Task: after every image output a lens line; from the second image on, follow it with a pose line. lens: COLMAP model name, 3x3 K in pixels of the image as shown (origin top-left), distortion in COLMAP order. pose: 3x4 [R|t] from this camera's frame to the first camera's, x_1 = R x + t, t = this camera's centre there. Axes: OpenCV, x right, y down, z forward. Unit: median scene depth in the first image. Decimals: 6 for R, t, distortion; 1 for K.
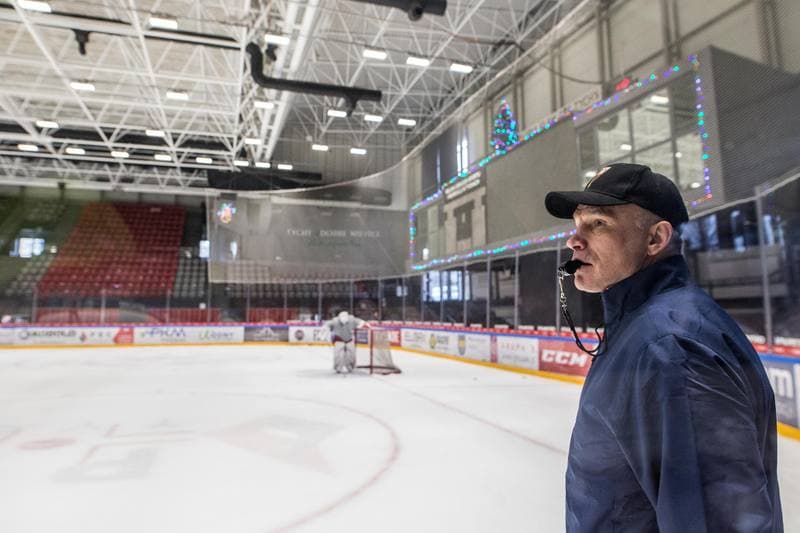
lens RADIAL K [[531.2, 0, 397.6], [0, 531.2, 227.5], [0, 0, 1]] dist [-0.002050, -0.000558]
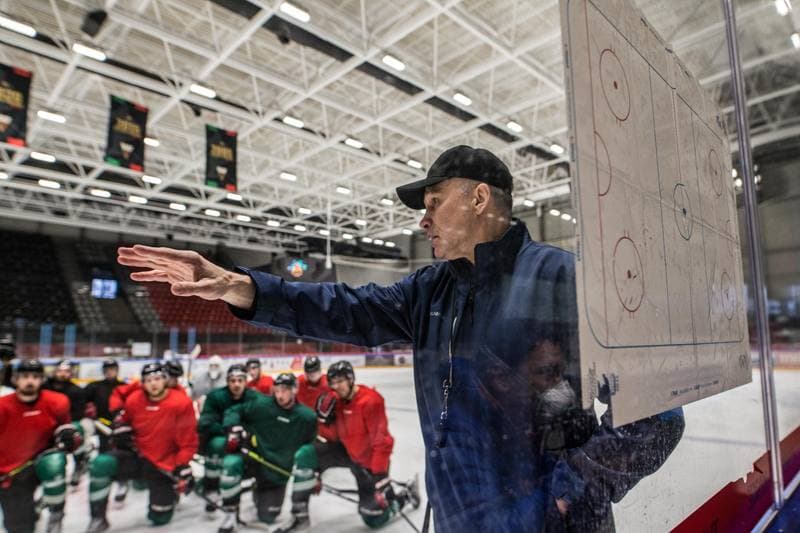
lens RADIAL K [[502.1, 0, 410.1], [0, 502.1, 277.1], [0, 0, 1]] dist [-0.001603, 0.000744]
pose [[0.884066, 0.053580, 0.464281, -0.702183], [-0.062568, 0.998033, 0.003963, -0.030704], [-0.463155, -0.032553, 0.885679, -0.207709]]
